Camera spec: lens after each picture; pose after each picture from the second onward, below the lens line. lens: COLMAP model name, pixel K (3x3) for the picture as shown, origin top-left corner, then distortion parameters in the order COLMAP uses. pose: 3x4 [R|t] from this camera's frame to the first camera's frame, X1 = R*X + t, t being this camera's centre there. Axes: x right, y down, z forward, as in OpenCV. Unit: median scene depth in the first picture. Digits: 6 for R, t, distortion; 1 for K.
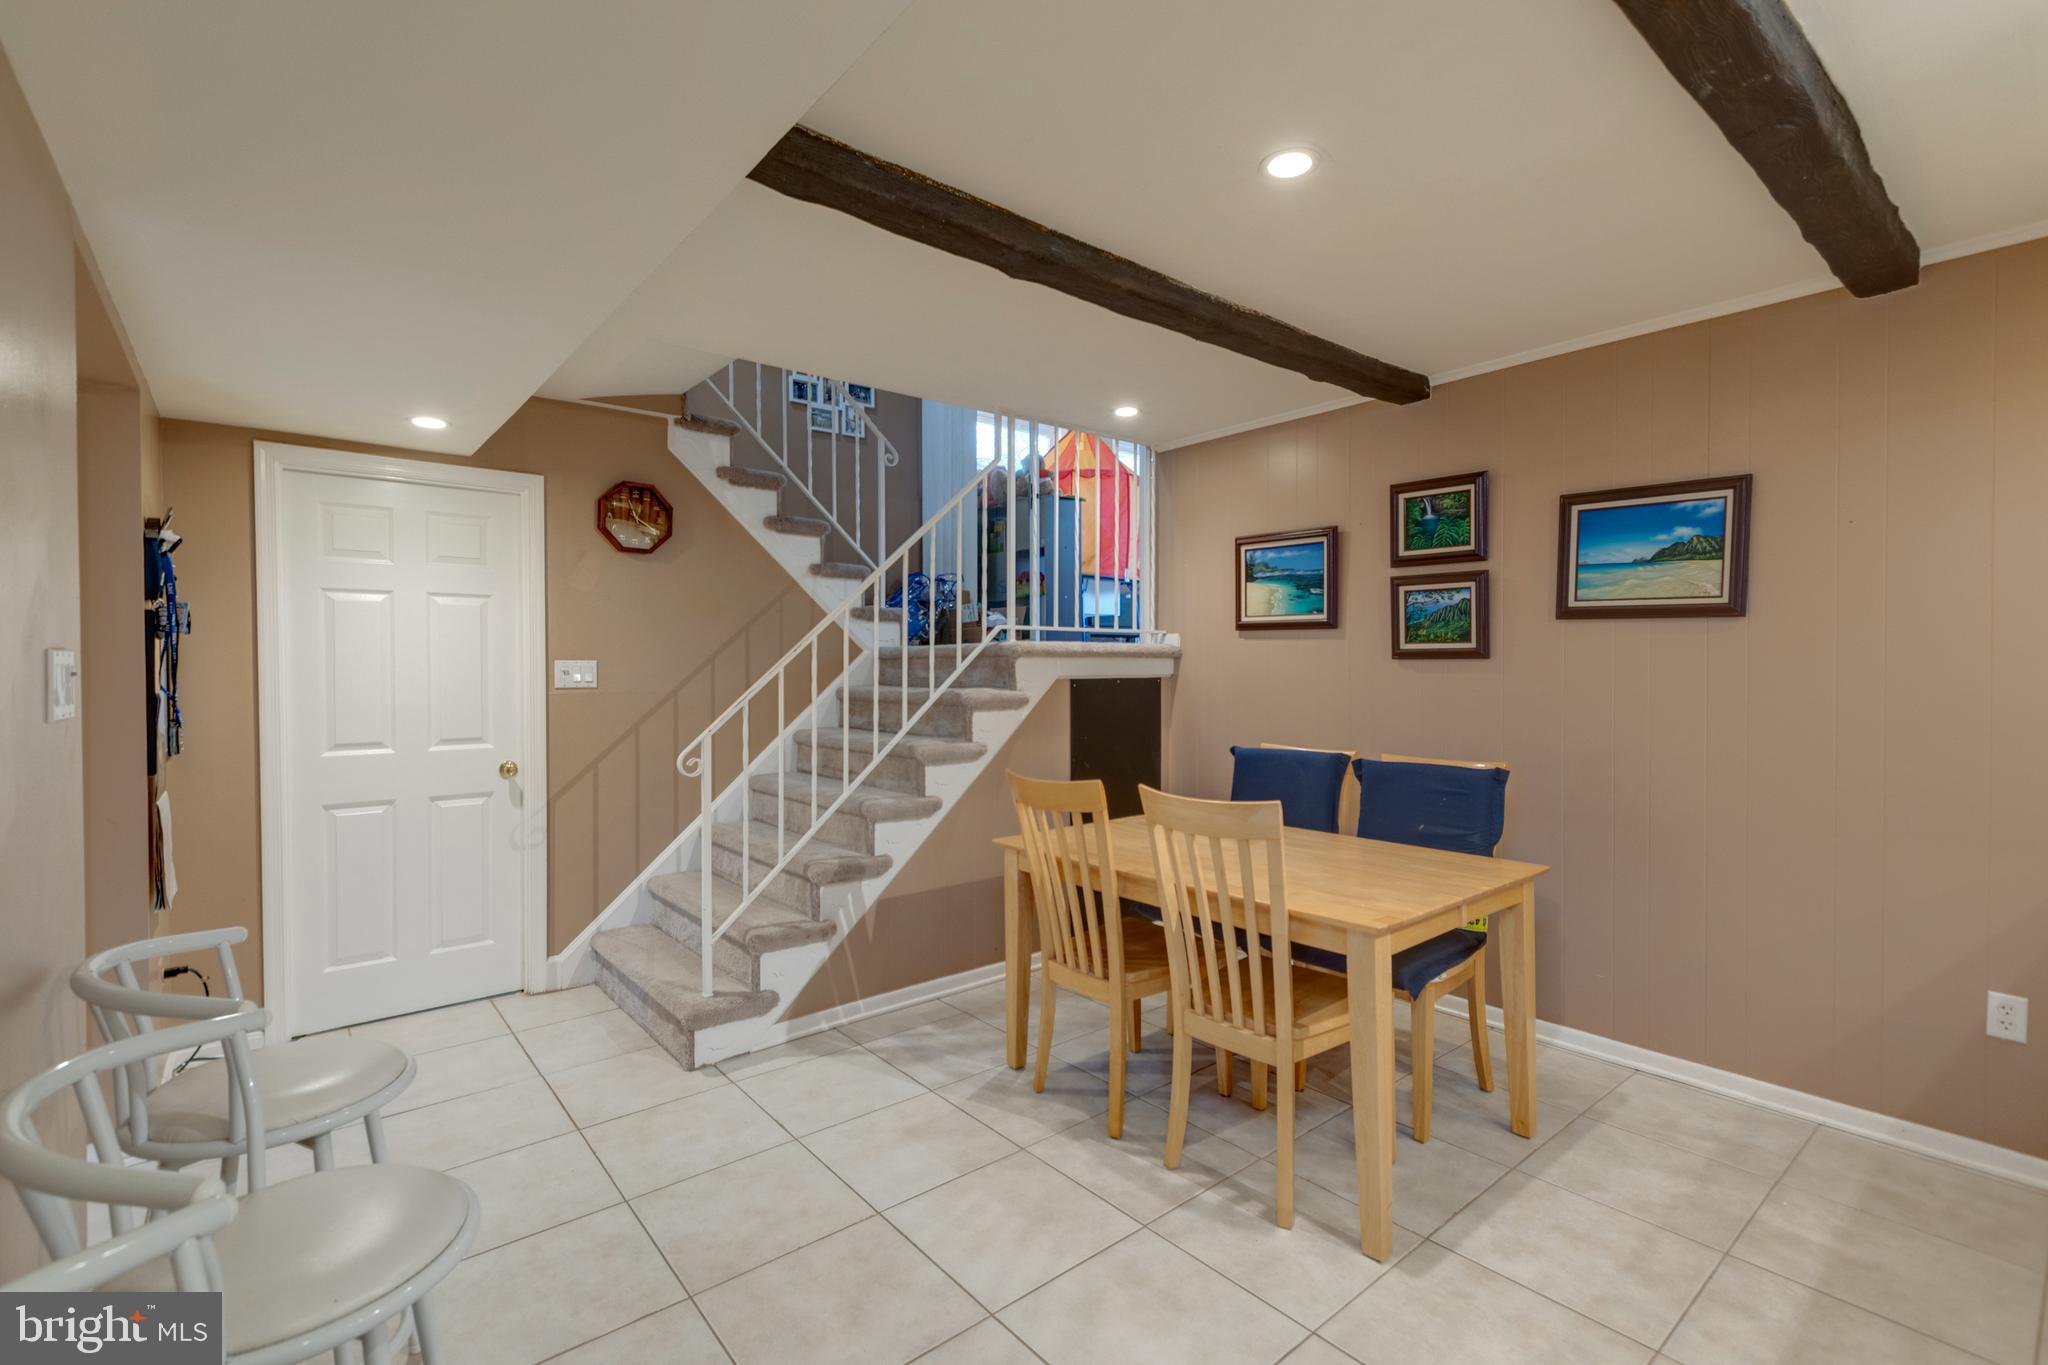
lens RADIAL K [[913.9, 0, 1028.1], [0, 913.9, 675.6], [0, 0, 1]] dist [0.006103, -0.001148]
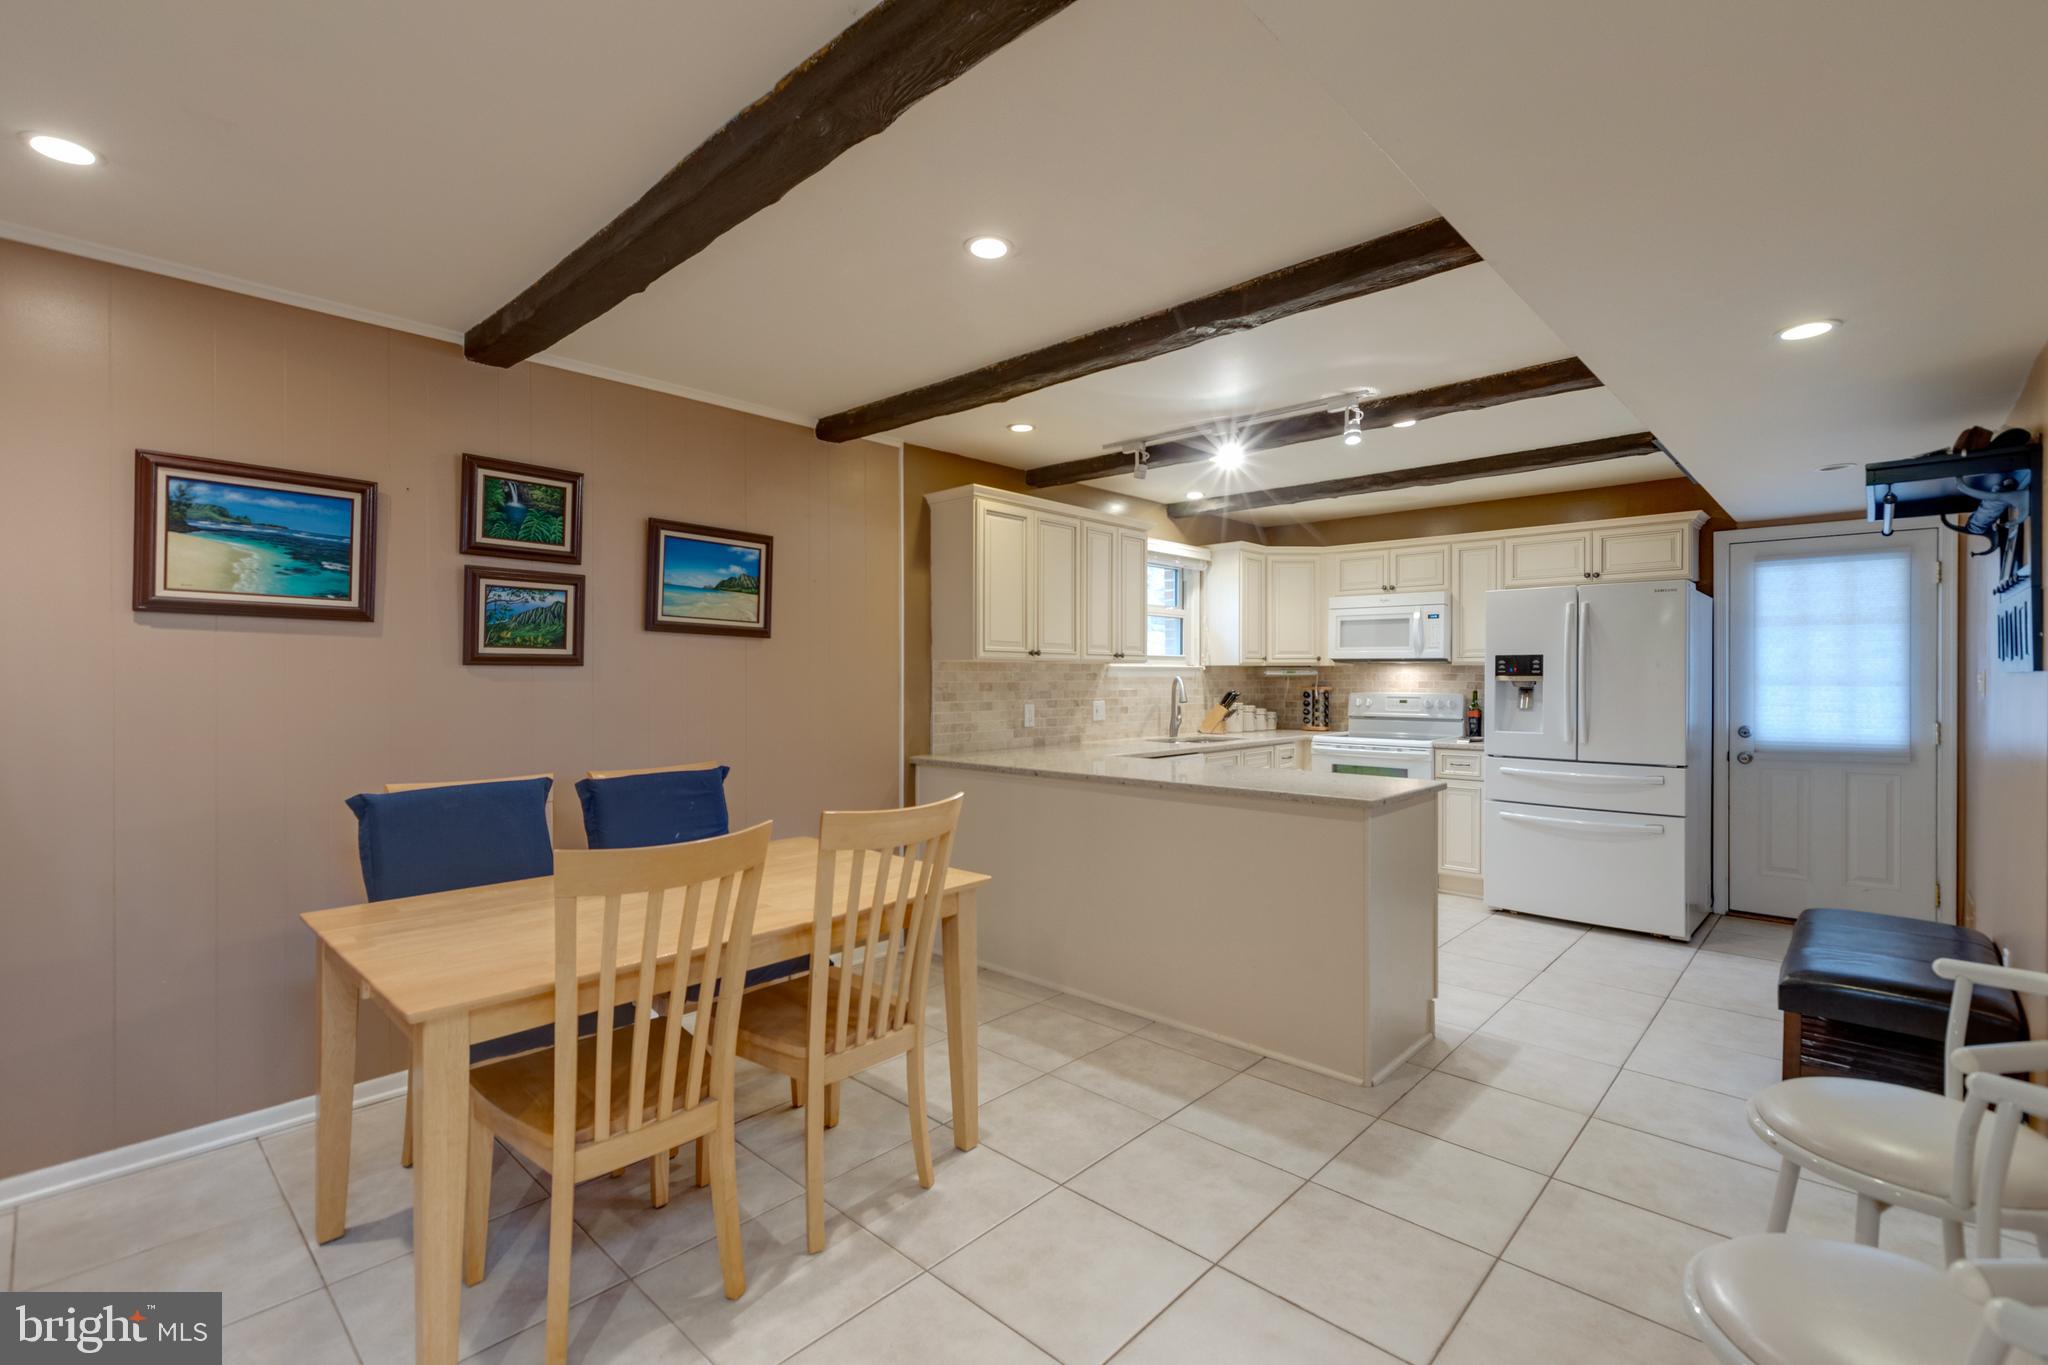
lens RADIAL K [[913.9, 0, 1028.1], [0, 913.9, 675.6], [0, 0, 1]] dist [0.006103, -0.001148]
pose [[-0.130228, 0.001012, 0.991484, -0.493544], [0.010489, 0.999945, 0.000357, -0.003528], [-0.991429, 0.010446, -0.130231, 0.614513]]
